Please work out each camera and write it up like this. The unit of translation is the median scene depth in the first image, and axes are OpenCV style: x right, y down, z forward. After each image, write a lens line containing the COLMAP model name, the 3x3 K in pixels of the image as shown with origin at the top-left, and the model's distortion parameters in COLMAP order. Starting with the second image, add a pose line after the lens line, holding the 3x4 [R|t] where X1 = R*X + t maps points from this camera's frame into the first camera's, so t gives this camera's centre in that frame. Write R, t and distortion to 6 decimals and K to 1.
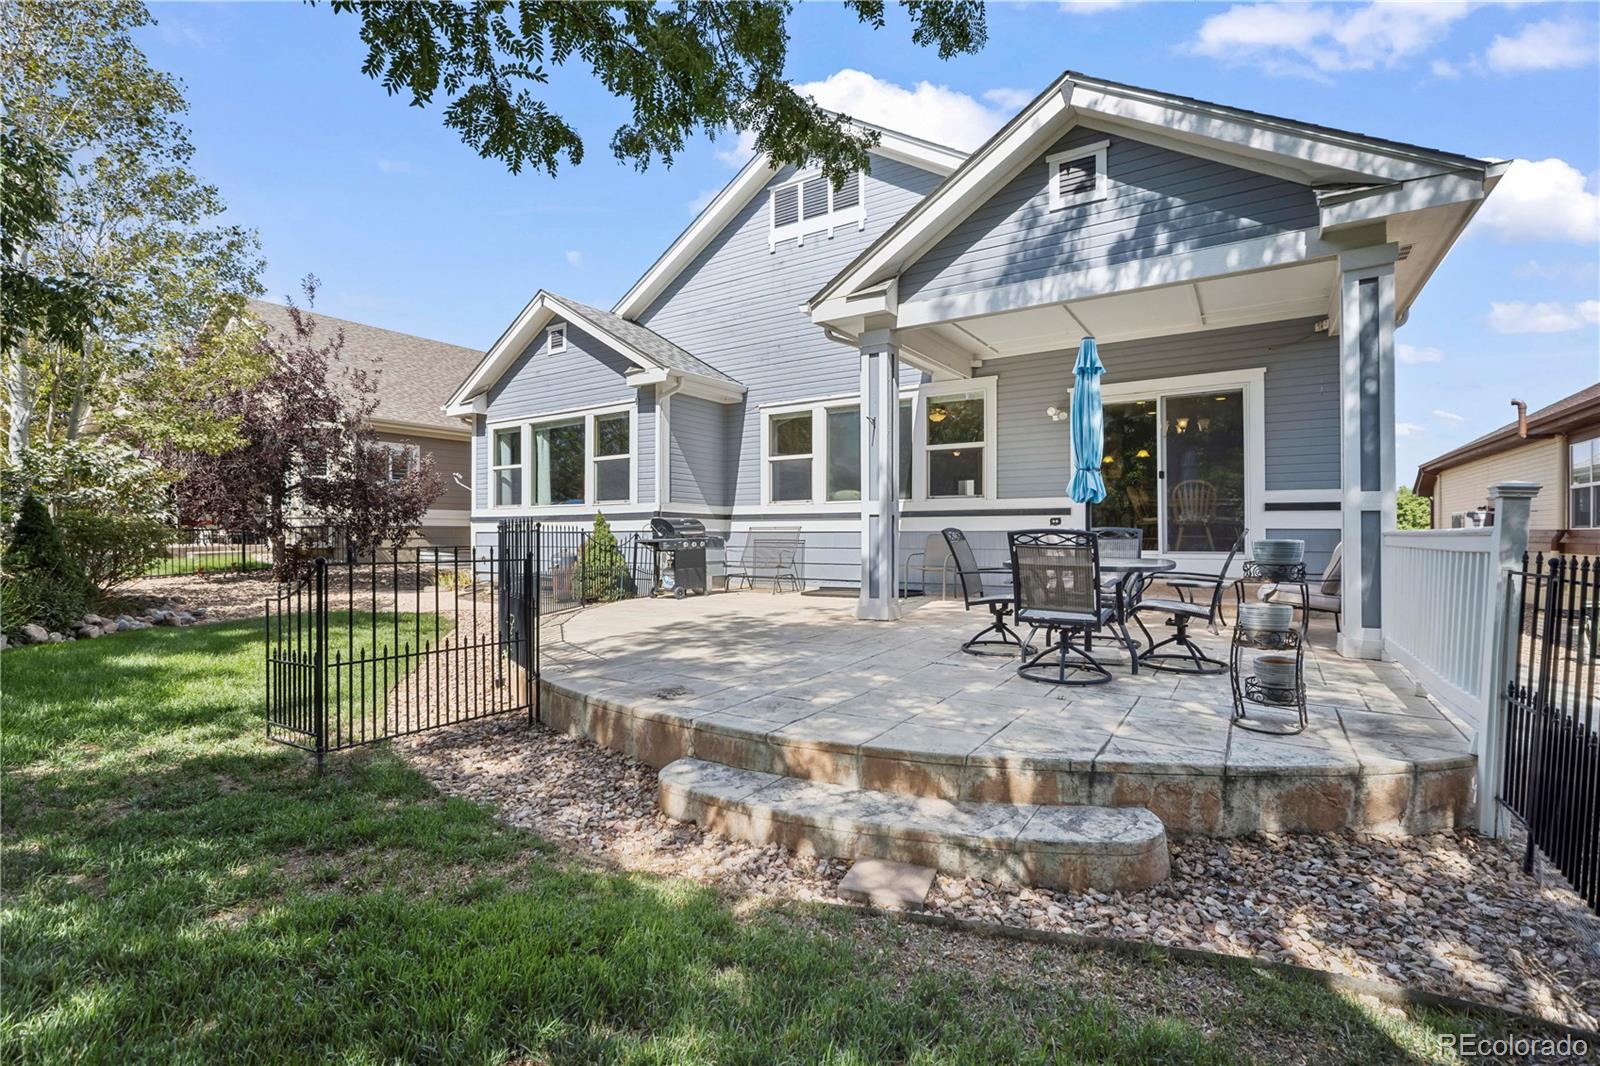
lens RADIAL K [[688.2, 0, 803.0], [0, 688.2, 509.0], [0, 0, 1]] dist [-0.036425, 0.020067]
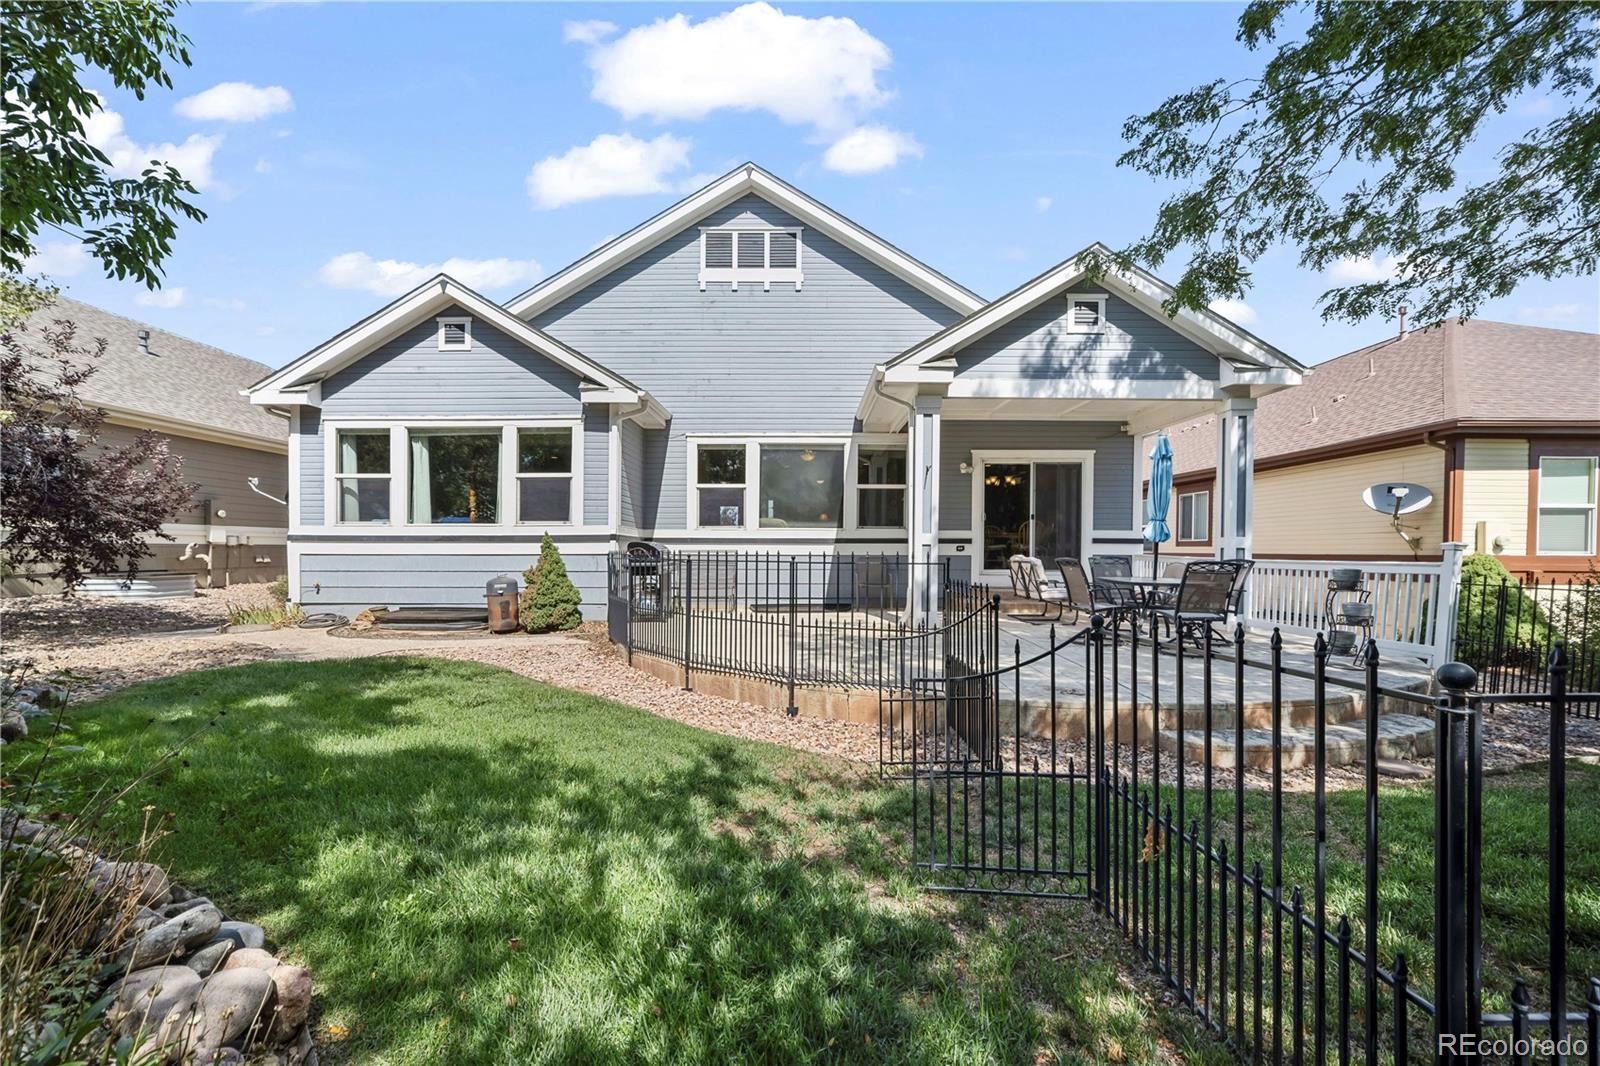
lens RADIAL K [[629.3, 0, 795.2], [0, 629.3, 538.3], [0, 0, 1]] dist [-0.034101, 0.014078]
pose [[0.852964, 0.012409, 0.521822, -0.443013], [-0.021851, 0.999690, 0.011944, -0.007485], [-0.521512, -0.021591, 0.852971, 0.100351]]
